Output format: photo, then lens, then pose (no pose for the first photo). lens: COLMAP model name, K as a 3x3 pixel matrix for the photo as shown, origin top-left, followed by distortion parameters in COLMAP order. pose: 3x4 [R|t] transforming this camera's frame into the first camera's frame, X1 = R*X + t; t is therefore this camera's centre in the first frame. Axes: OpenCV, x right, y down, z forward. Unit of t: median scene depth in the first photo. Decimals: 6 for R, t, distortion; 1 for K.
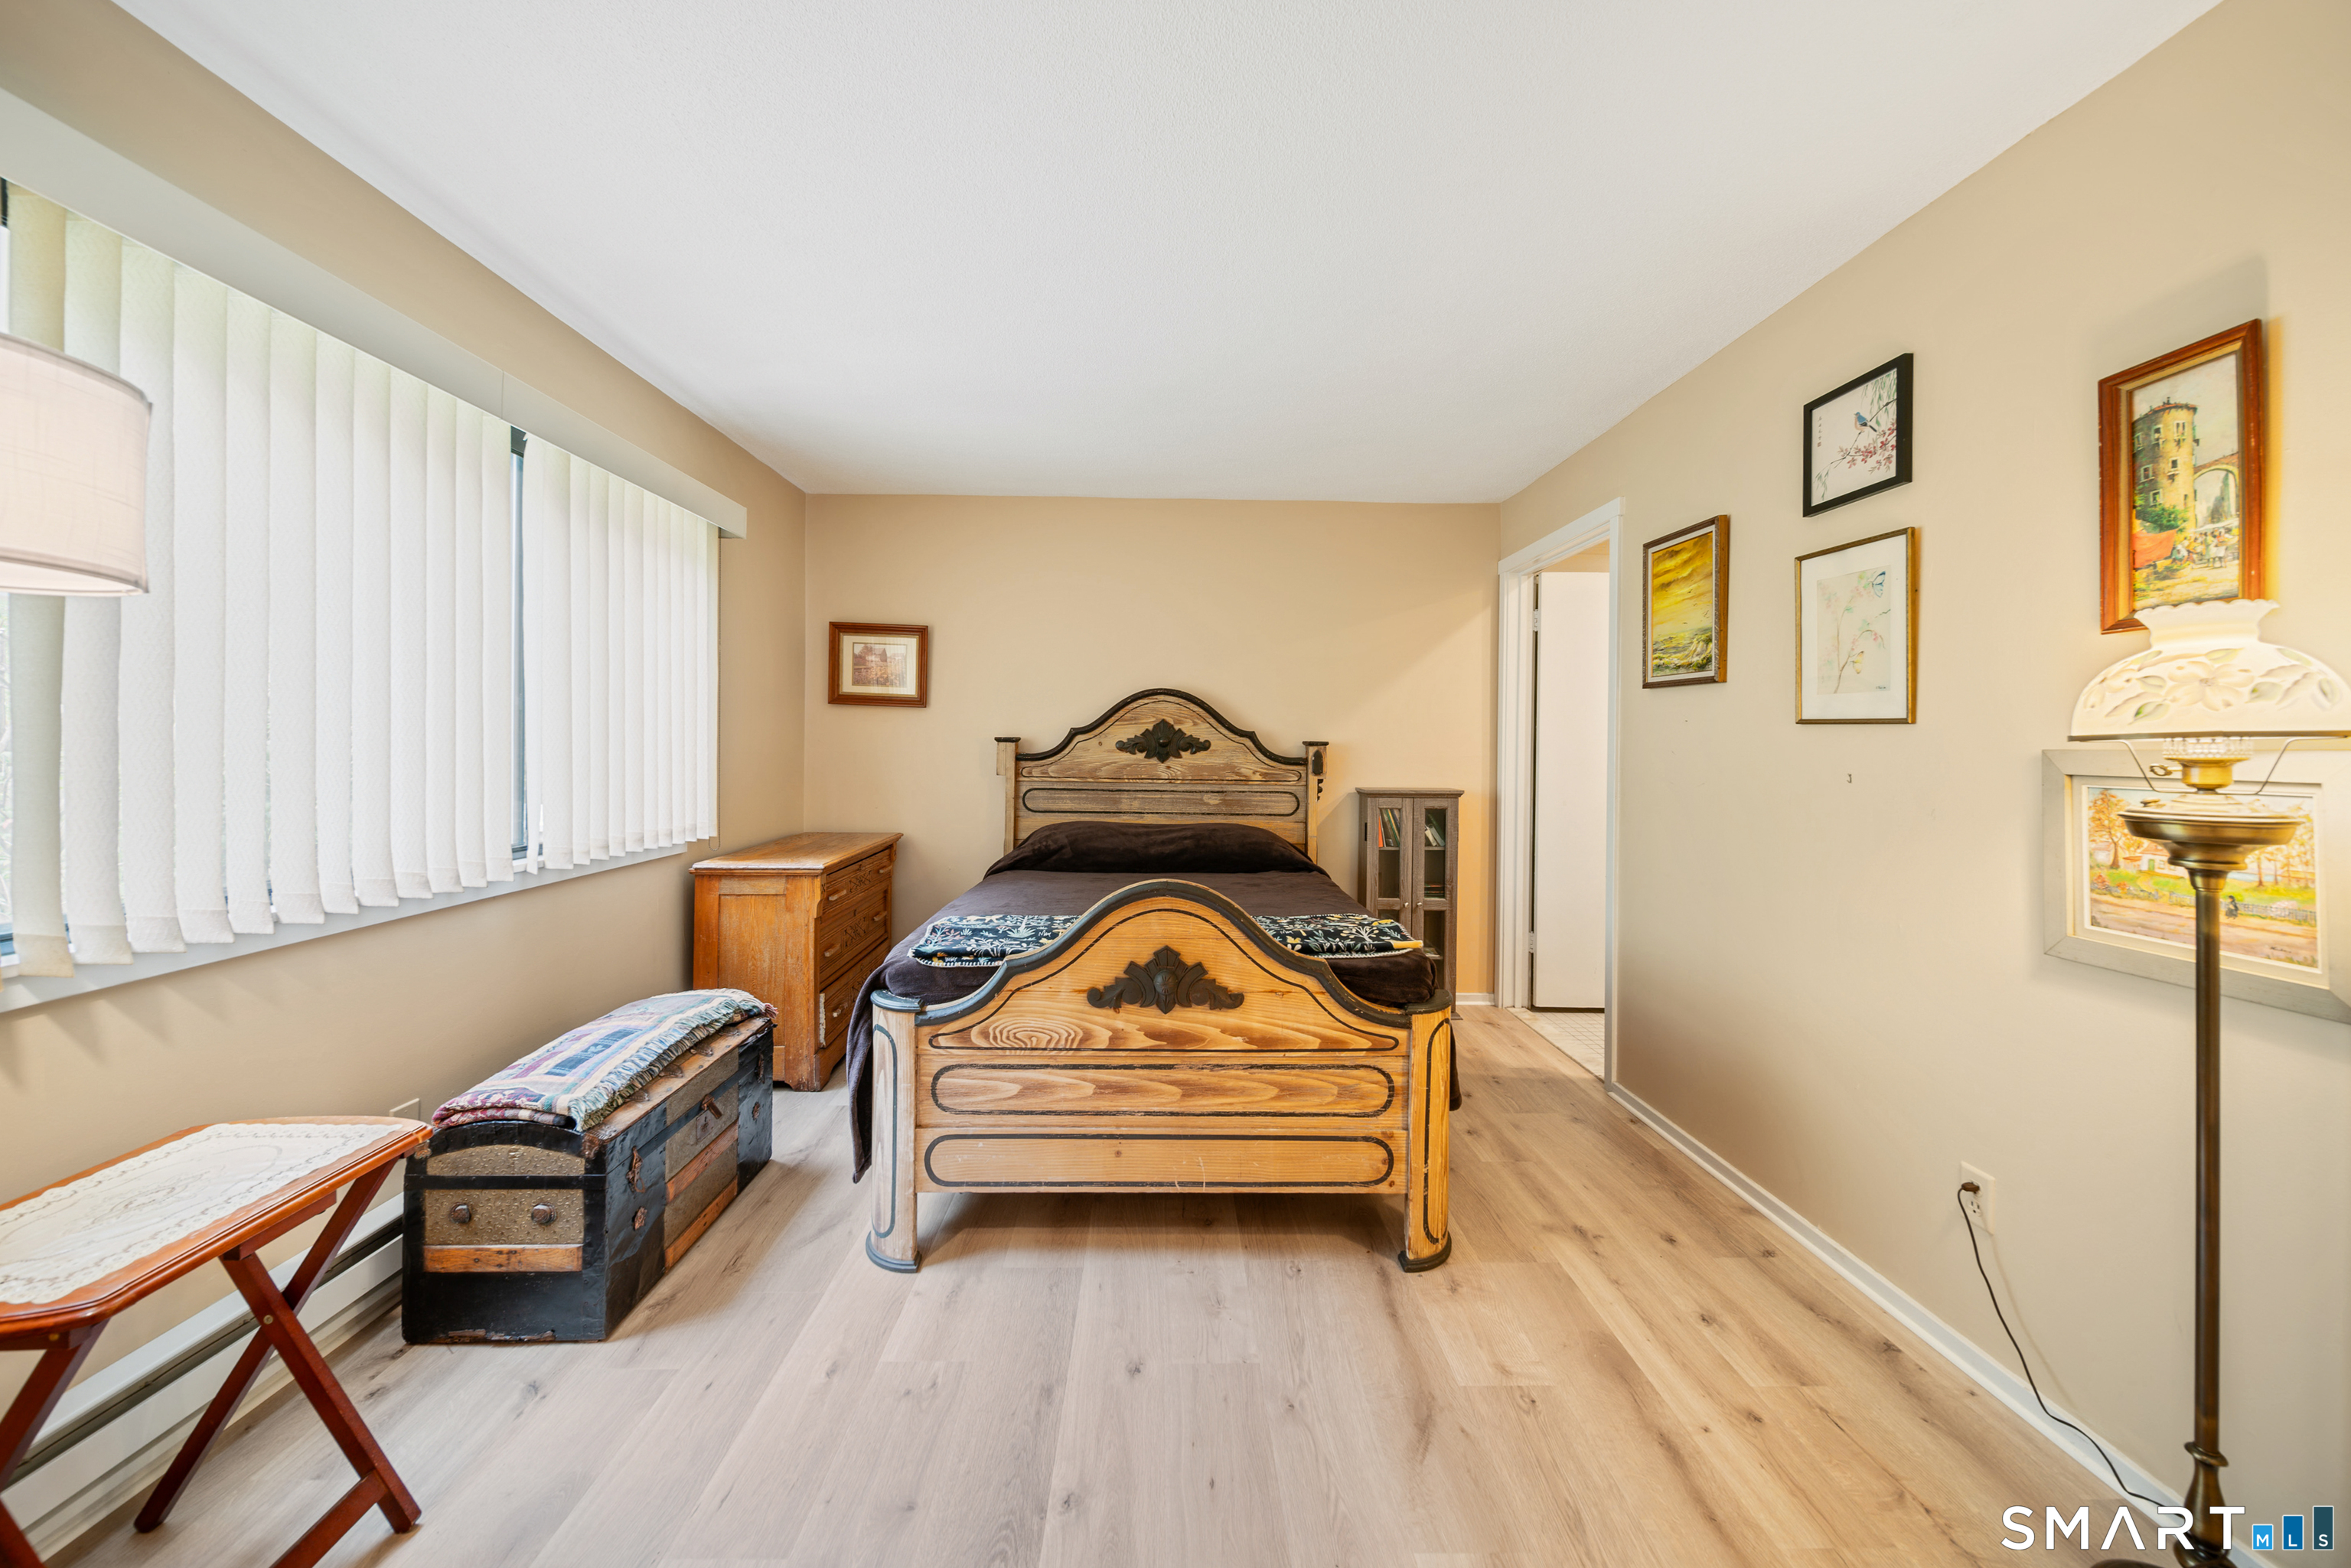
lens RADIAL K [[836.2, 0, 1168.5], [0, 836.2, 754.0], [0, 0, 1]] dist [-0.001428, -0.000575]
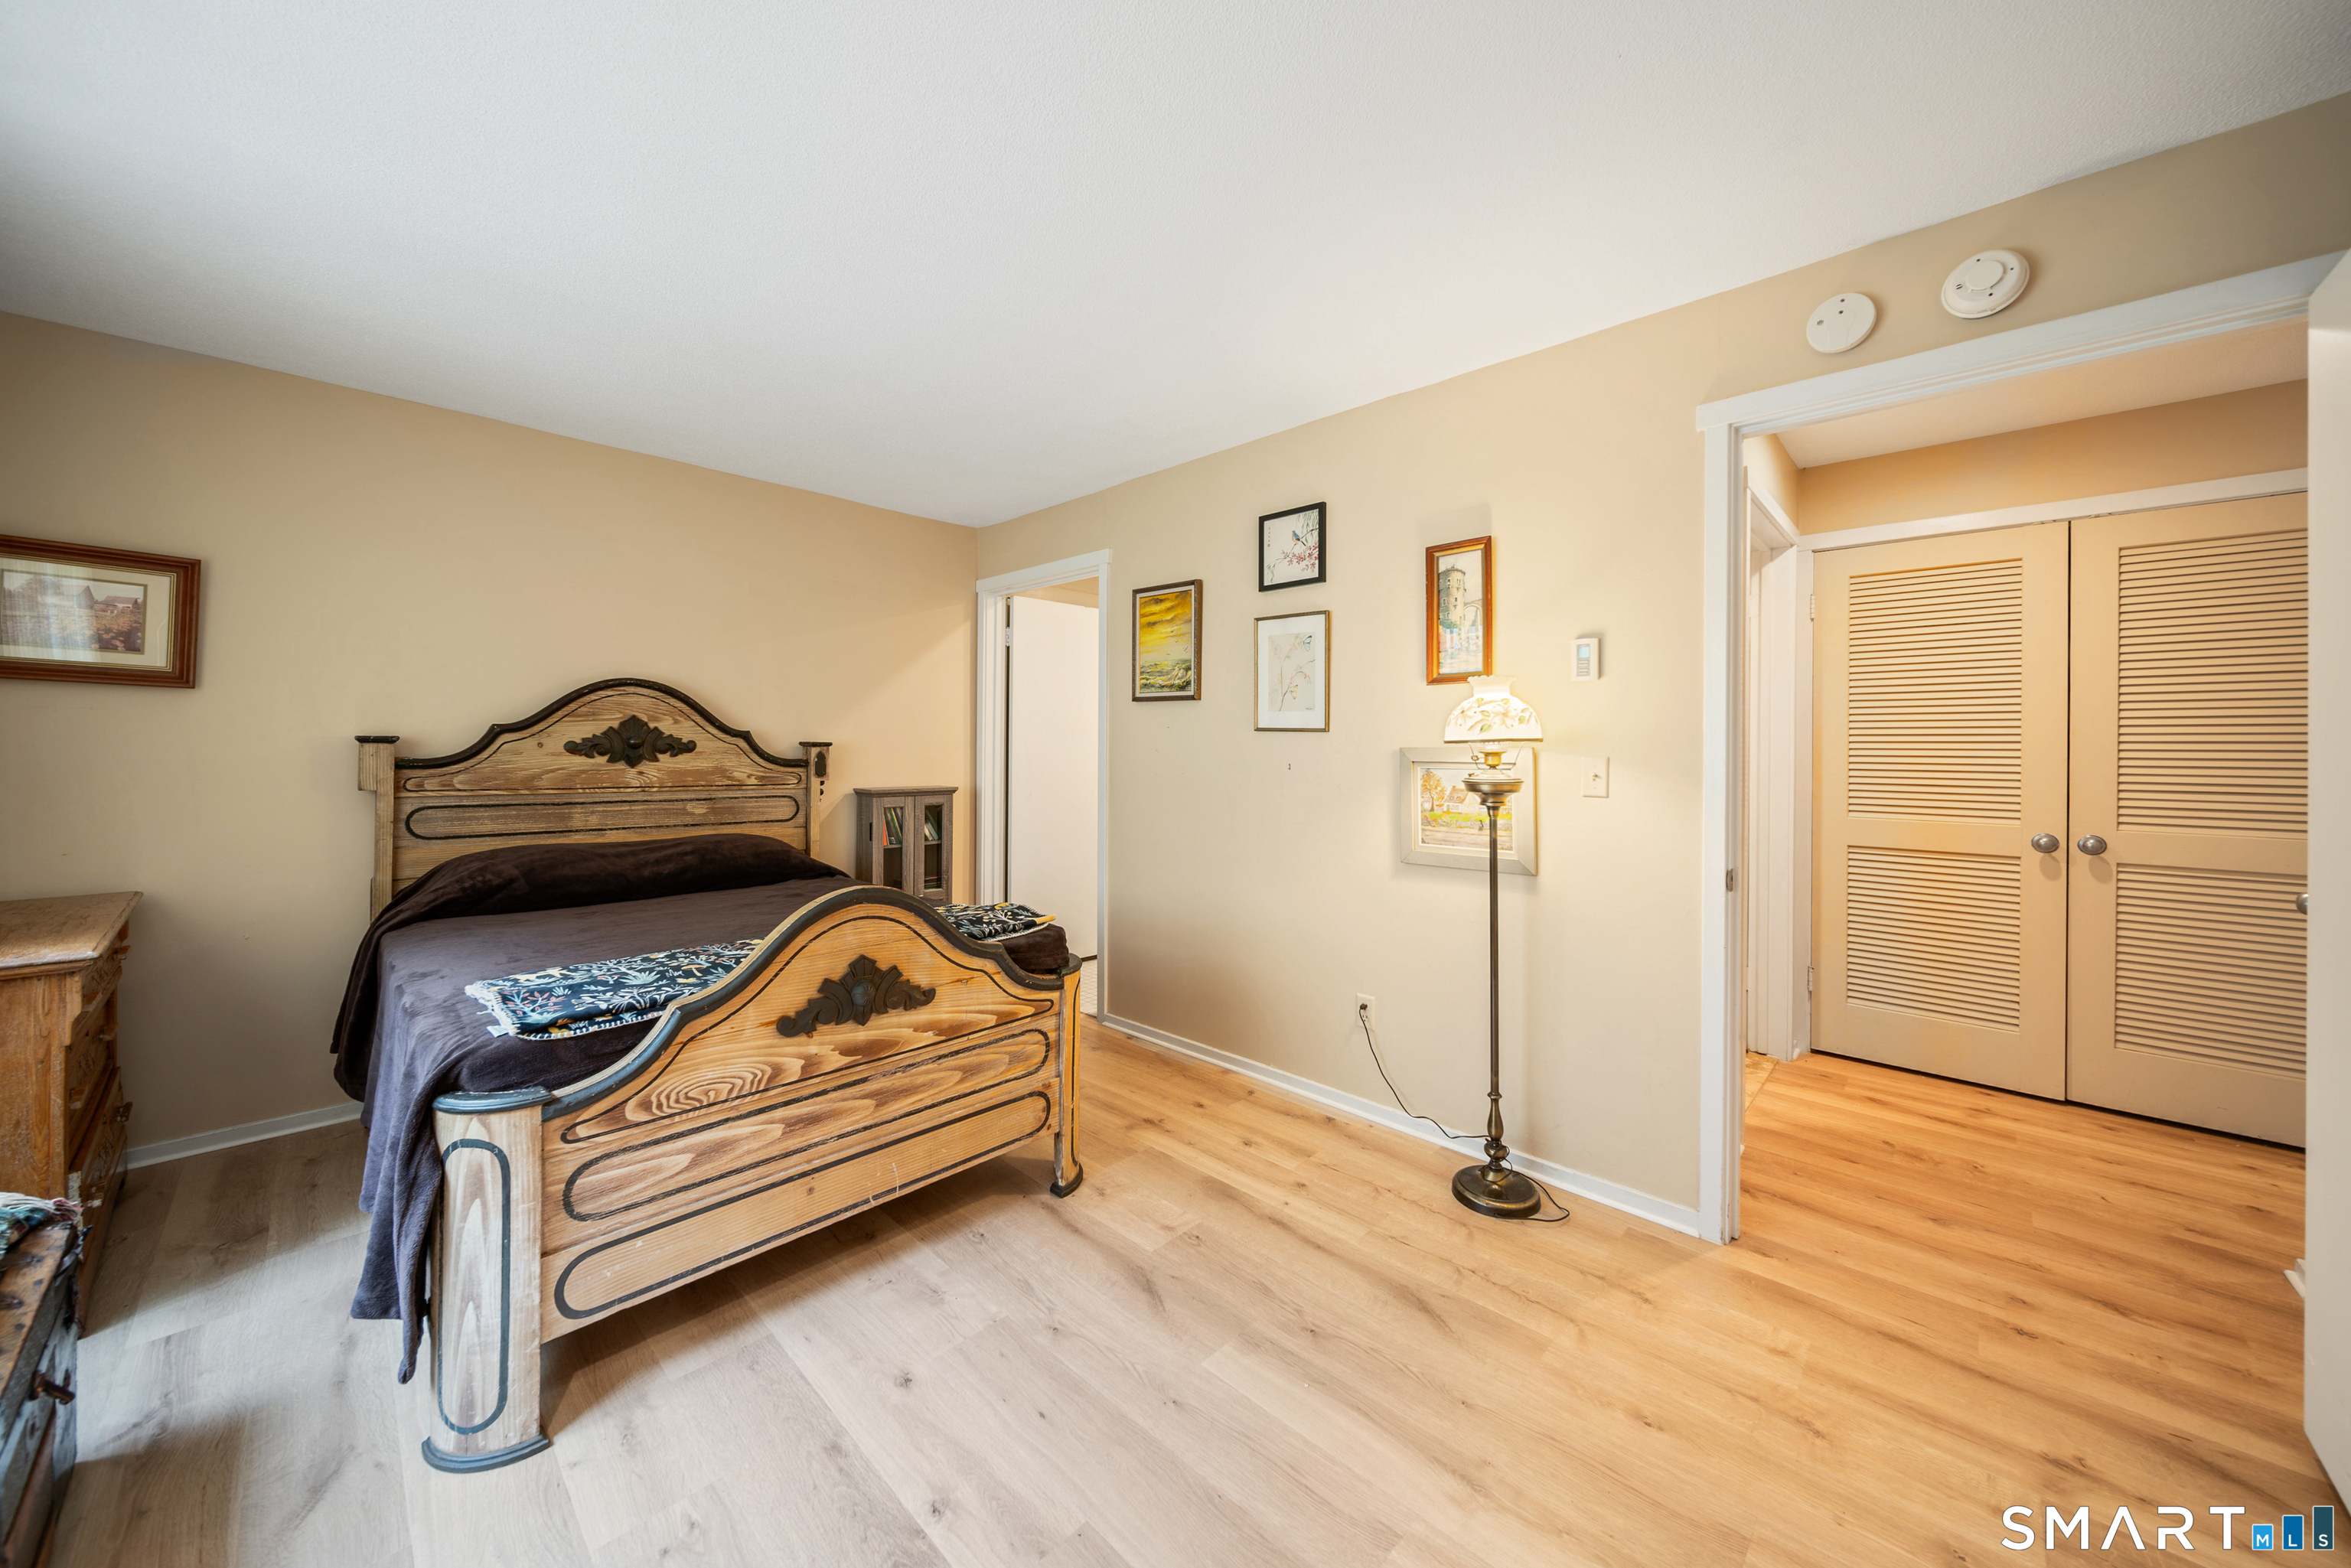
lens RADIAL K [[836.2, 0, 1168.5], [0, 836.2, 754.0], [0, 0, 1]] dist [-0.001428, -0.000575]
pose [[0.705059, -0.009537, 0.709084, -0.428196], [0.009491, 0.999947, 0.004012, -0.002543], [-0.709085, 0.003901, 0.705112, 0.069687]]
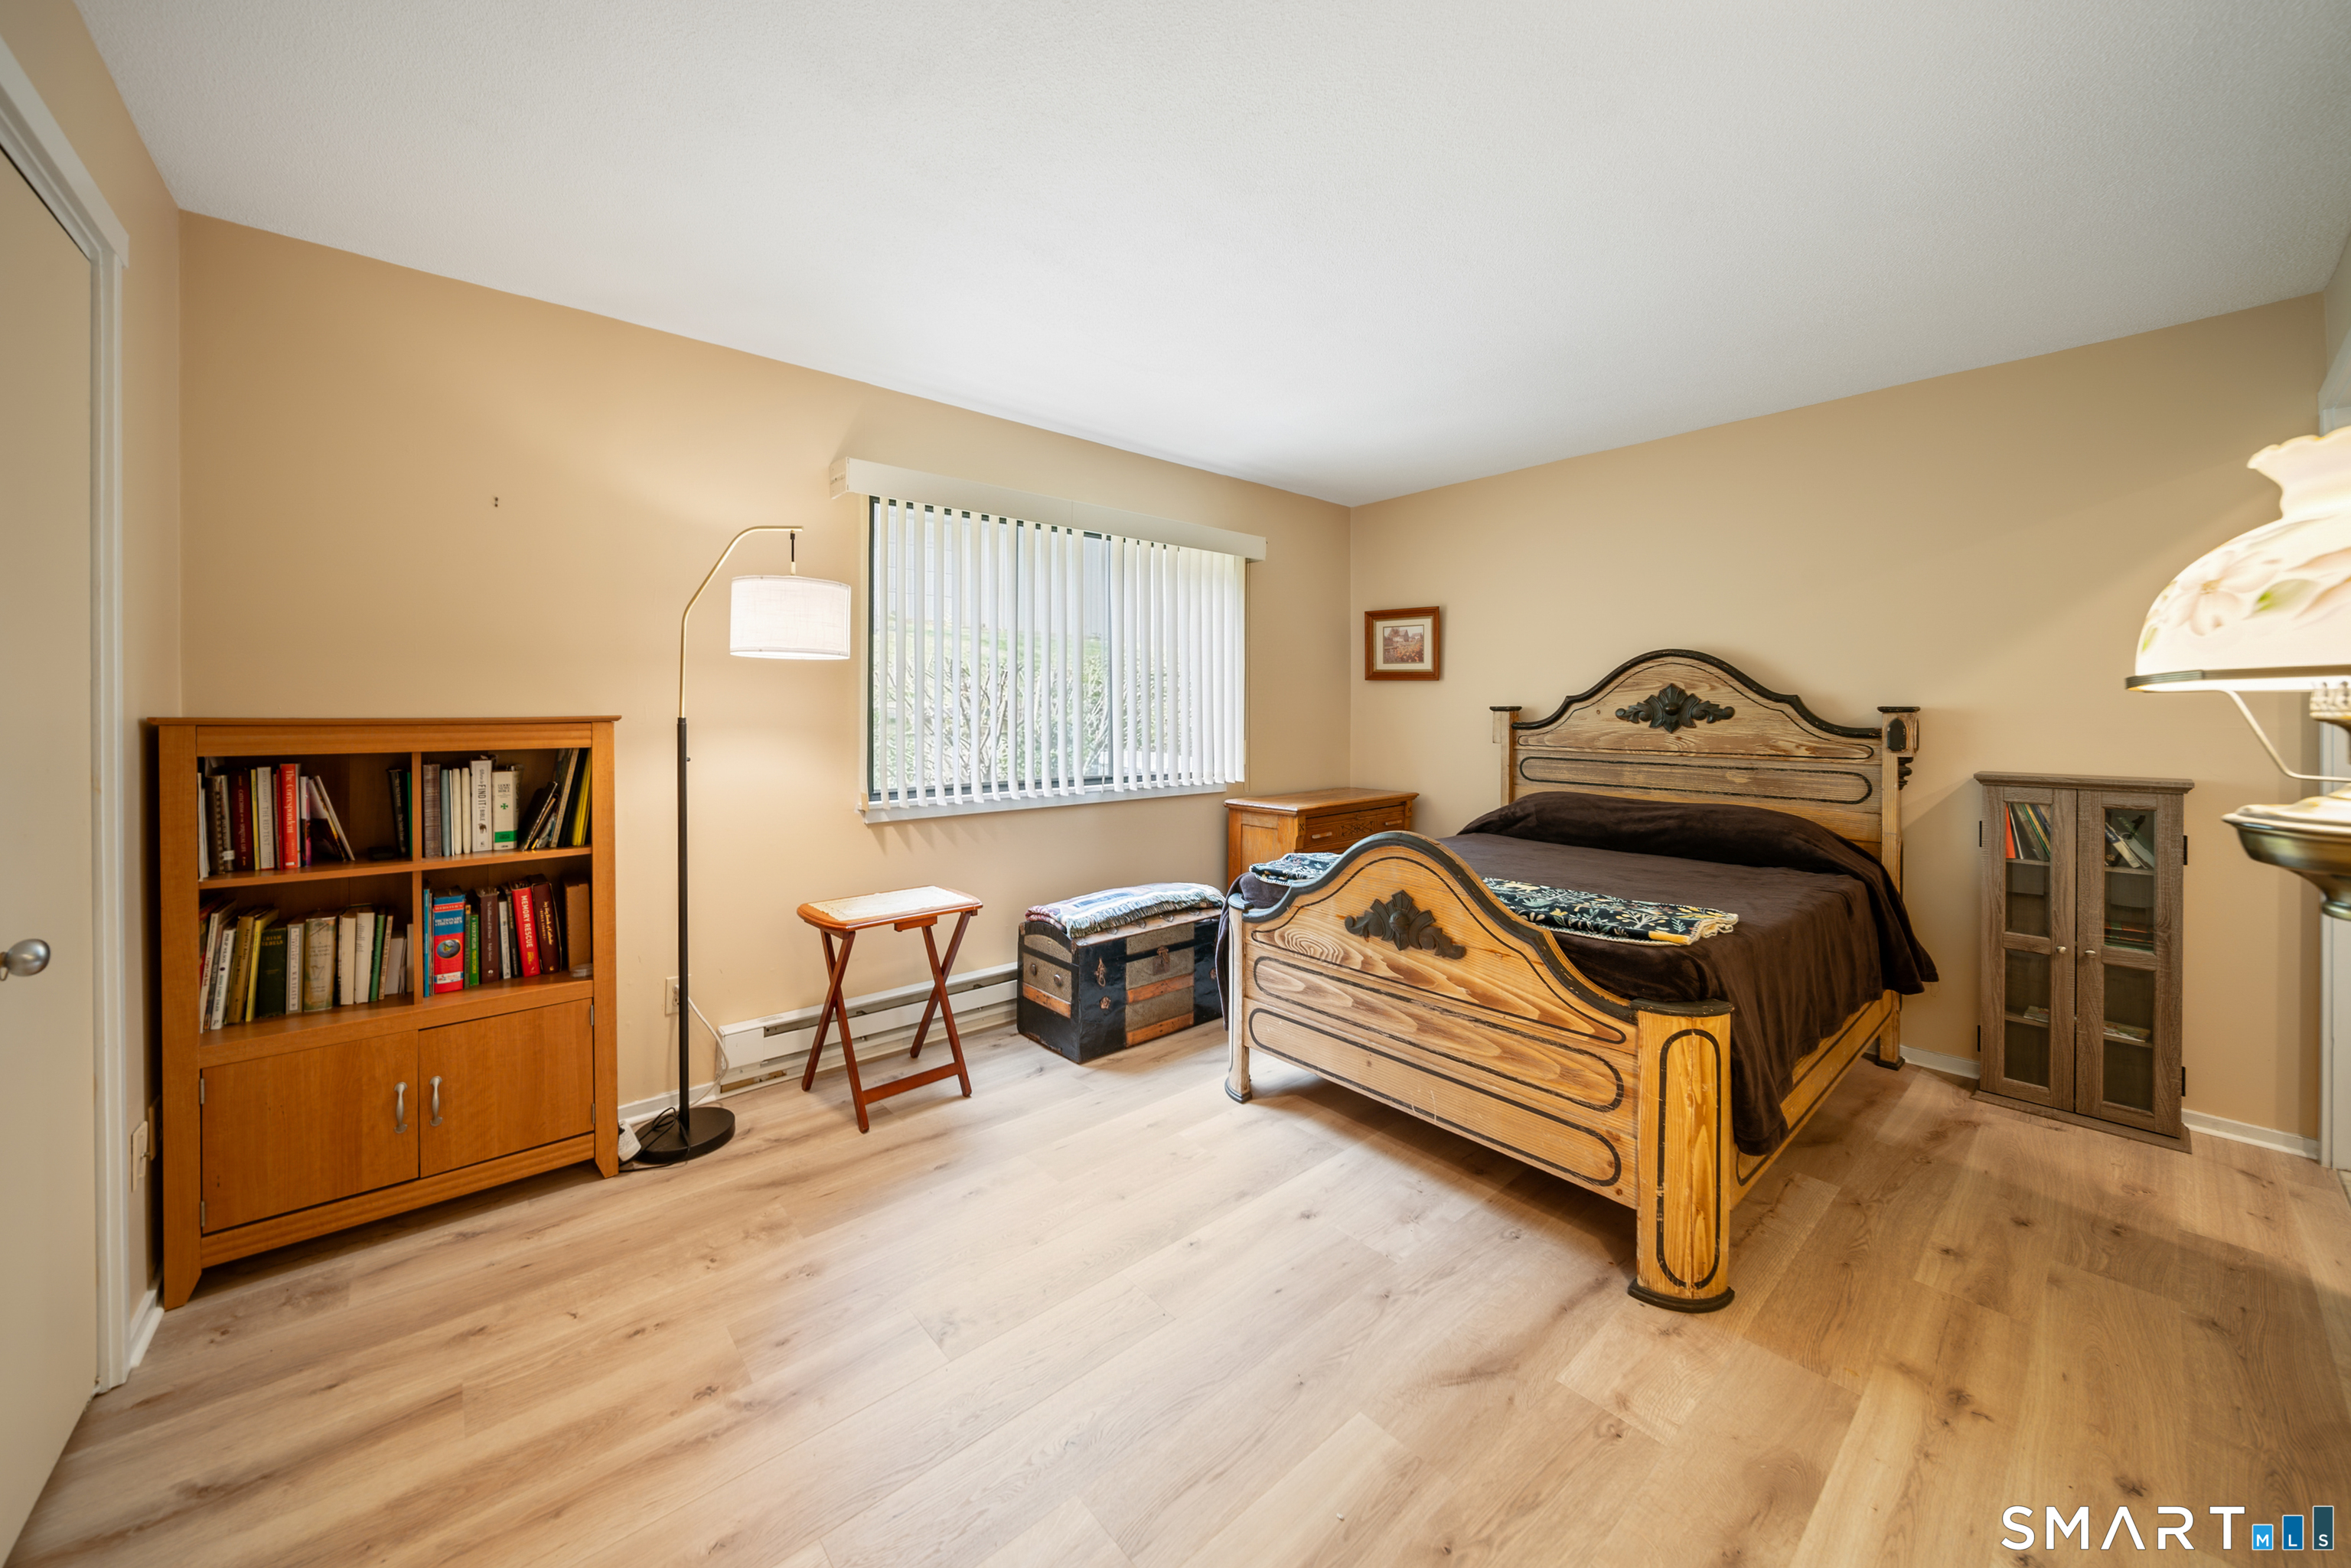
lens RADIAL K [[843.8, 0, 1161.7], [0, 843.8, 718.5], [0, 0, 1]] dist [-0.002731, -0.000298]
pose [[0.635543, -0.001814, -0.772063, 0.659038], [-0.005334, 0.999963, -0.006740, 0.007733], [0.772047, 0.008402, 0.635510, 0.028312]]
